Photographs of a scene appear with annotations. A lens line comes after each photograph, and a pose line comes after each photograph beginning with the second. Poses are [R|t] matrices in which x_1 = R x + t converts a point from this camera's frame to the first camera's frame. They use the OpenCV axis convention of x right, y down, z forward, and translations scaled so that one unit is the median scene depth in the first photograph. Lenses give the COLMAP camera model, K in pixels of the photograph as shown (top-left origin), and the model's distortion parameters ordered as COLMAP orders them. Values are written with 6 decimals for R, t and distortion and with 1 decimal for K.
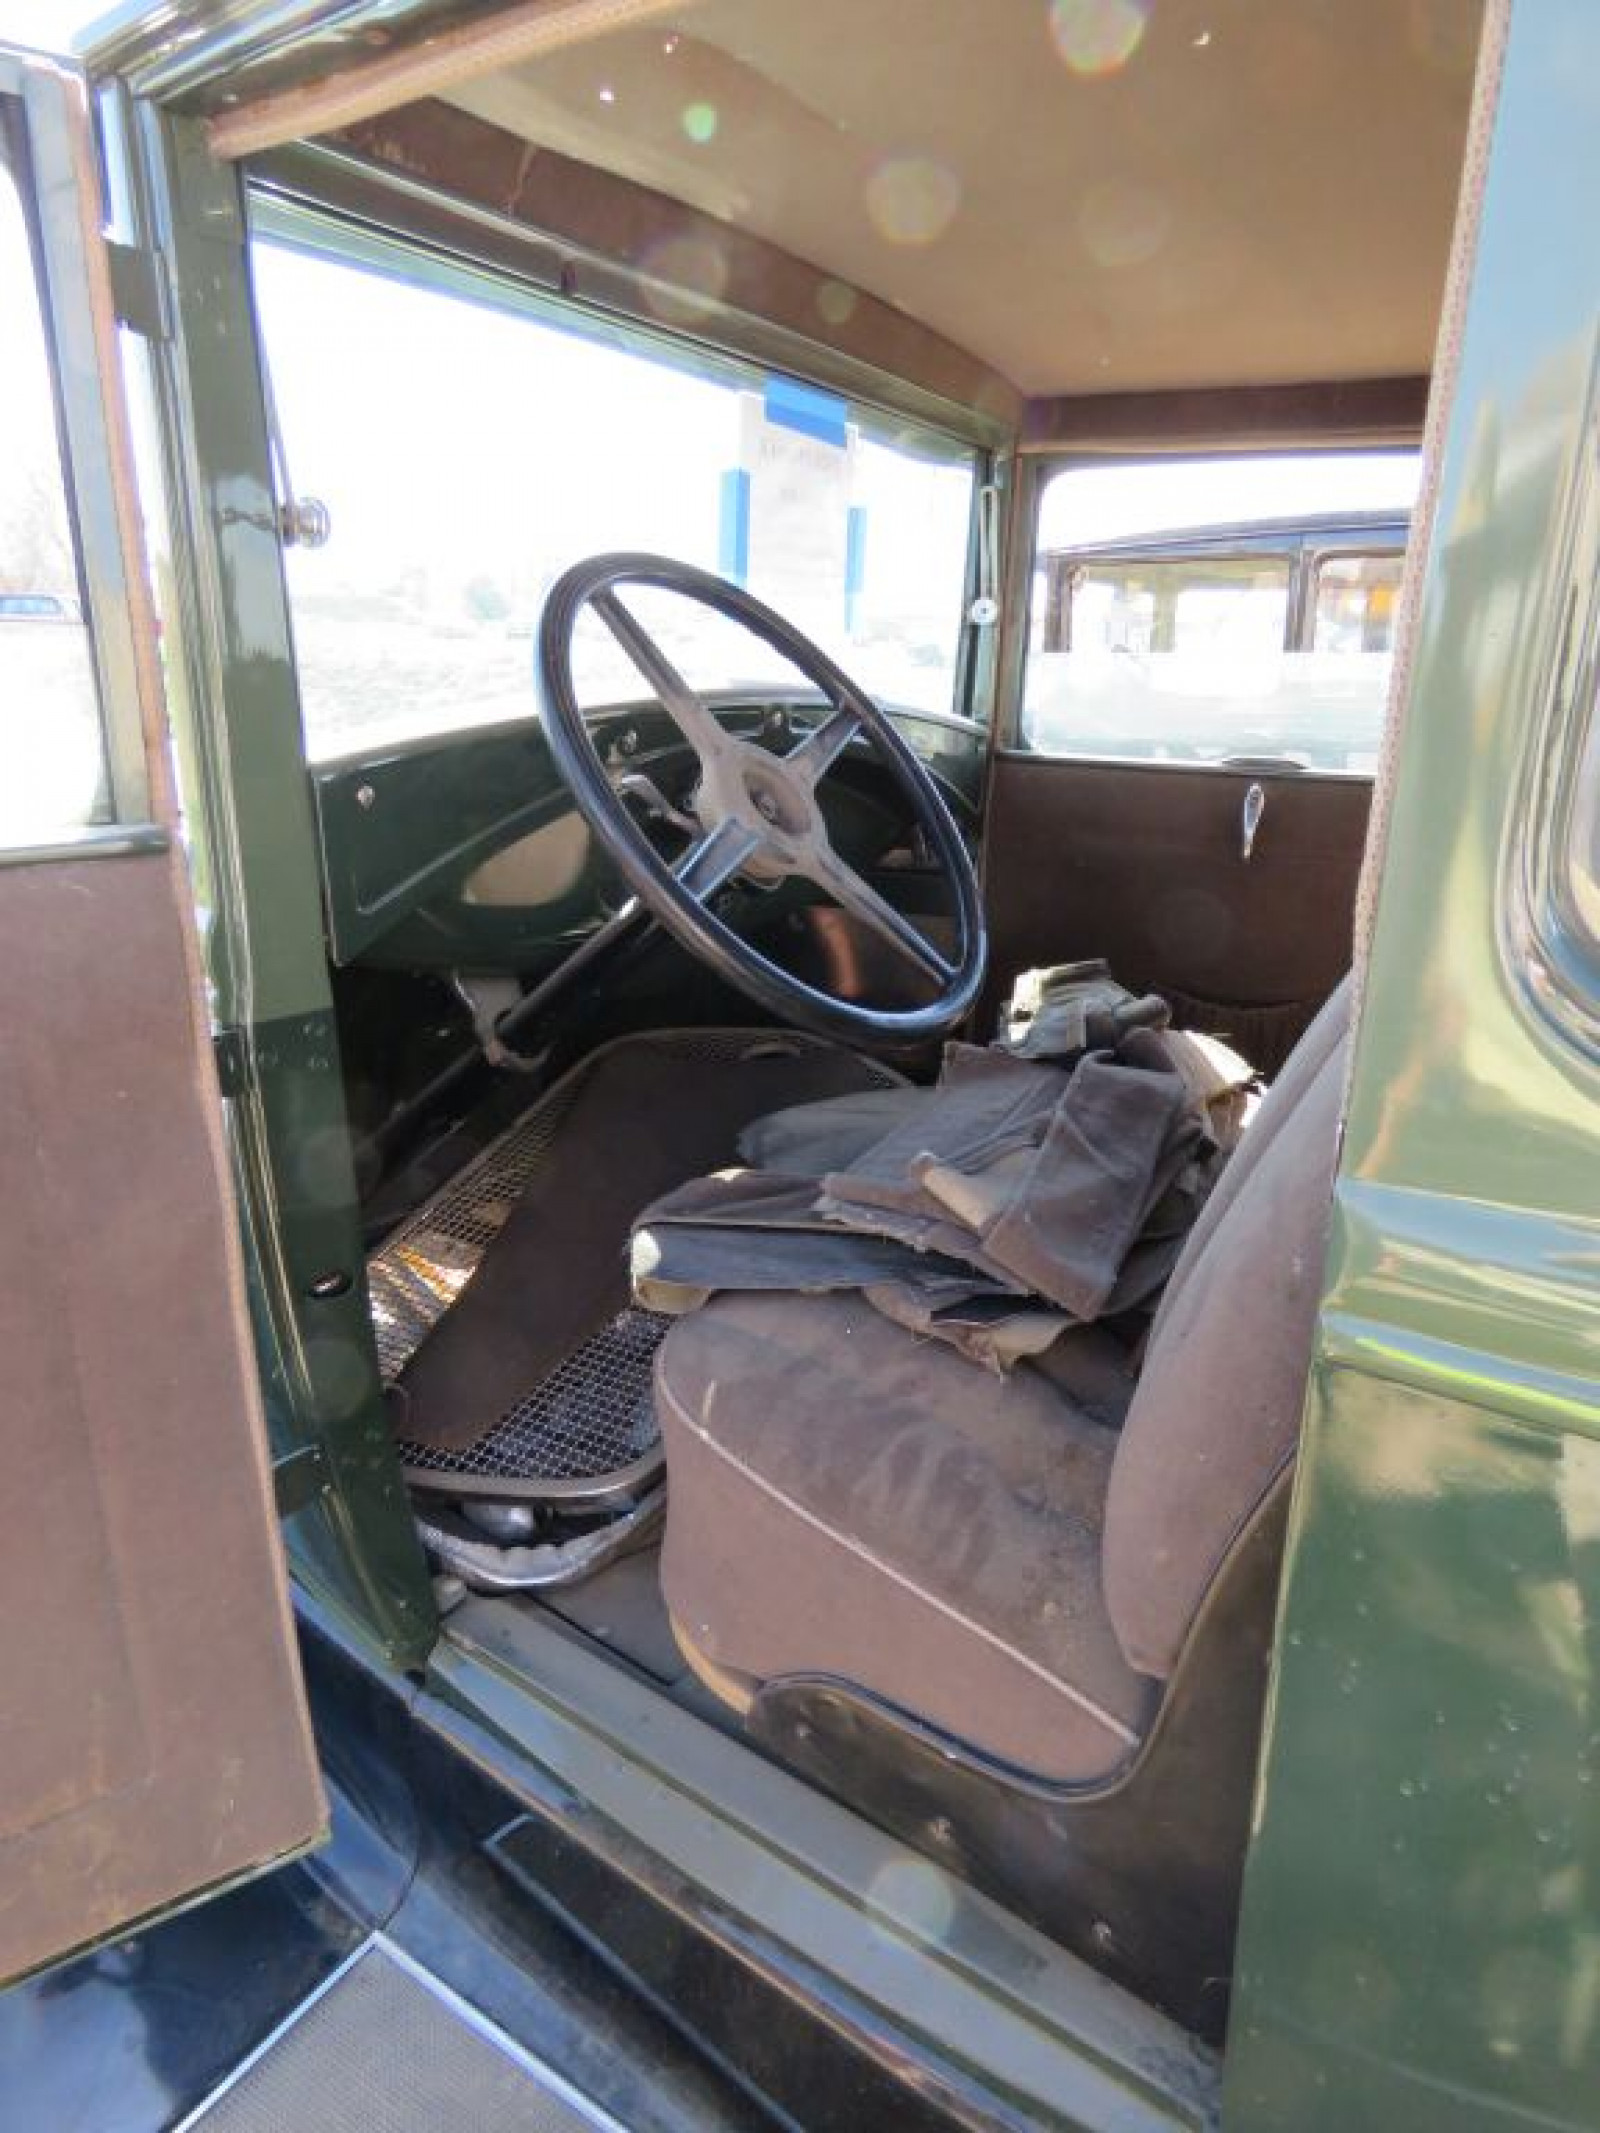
lens RADIAL K [[1379.6, 0, 791.1], [0, 1379.6, 1043.9], [0, 0, 1]] dist [-0.008760, 0.006889]
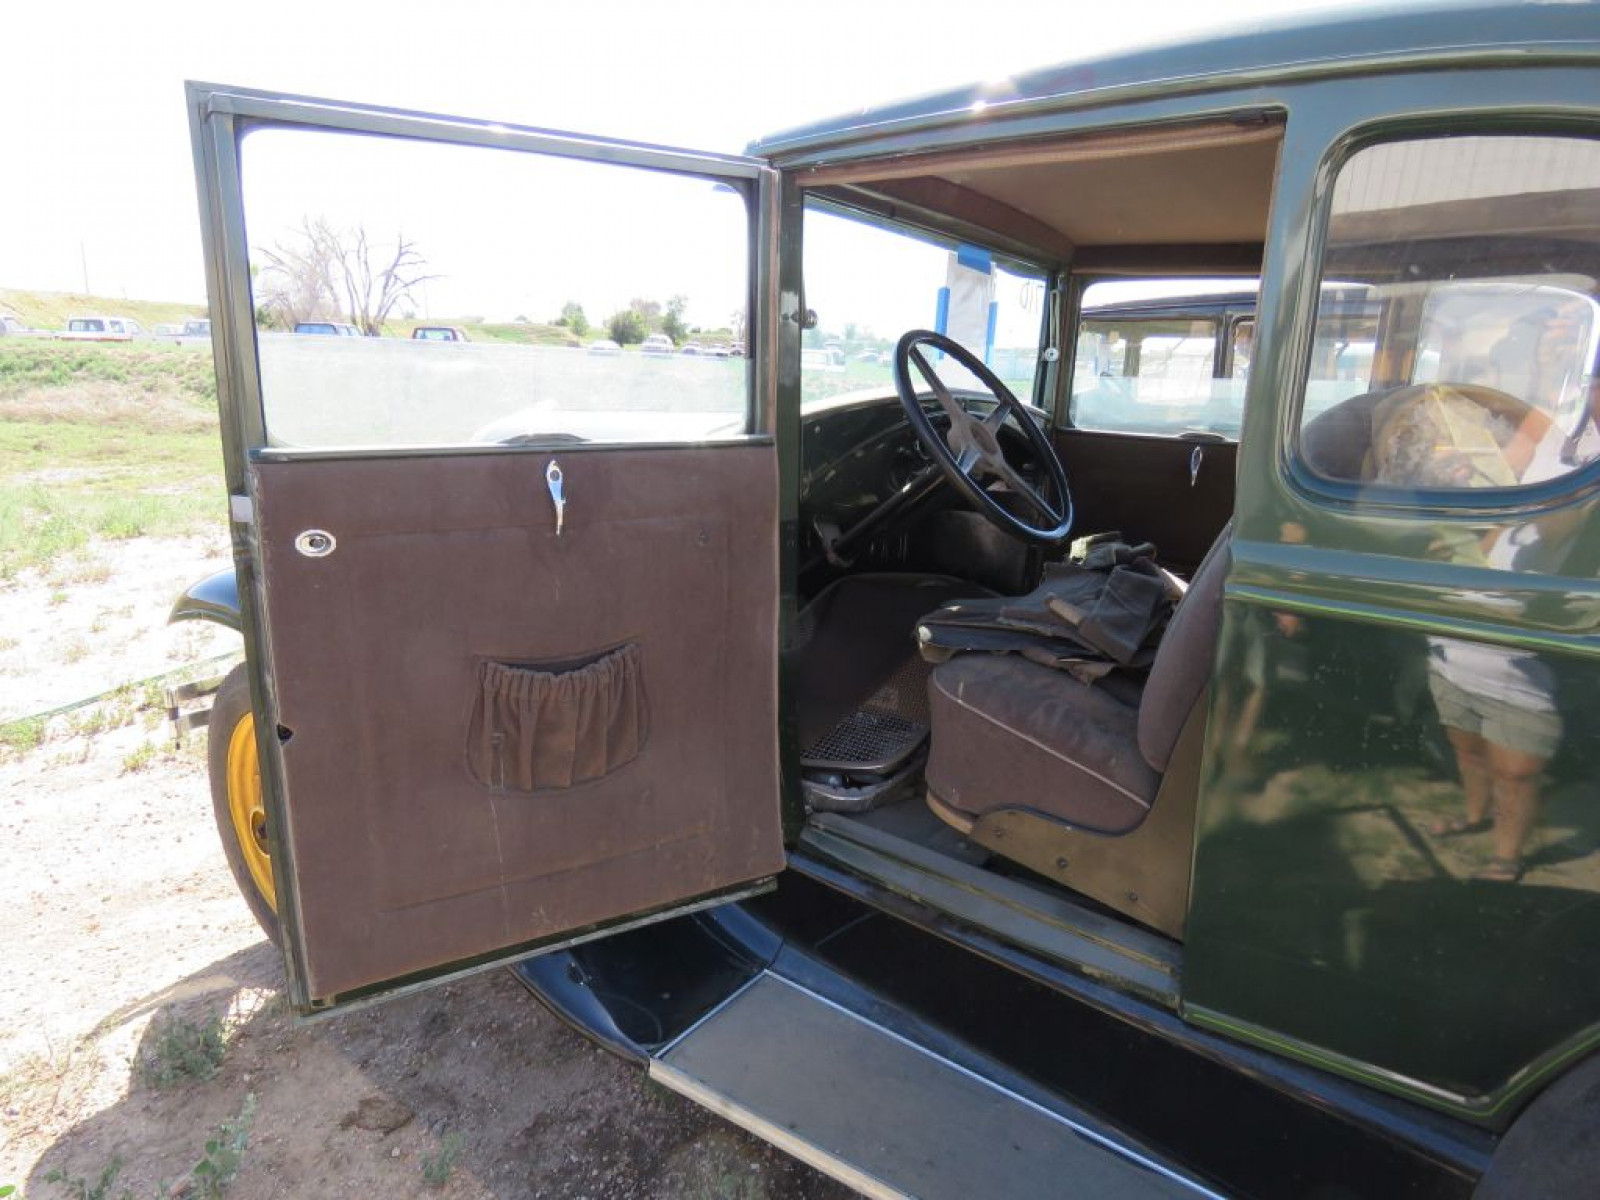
lens RADIAL K [[1034.9, 0, 763.2], [0, 1034.9, 585.5], [0, 0, 1]] dist [-0.008760, 0.006889]
pose [[0.997288, 0.033697, -0.065435, -0.225328], [-0.038264, 0.996823, -0.069854, 0.173391], [0.062873, 0.072168, 0.995409, -0.617117]]
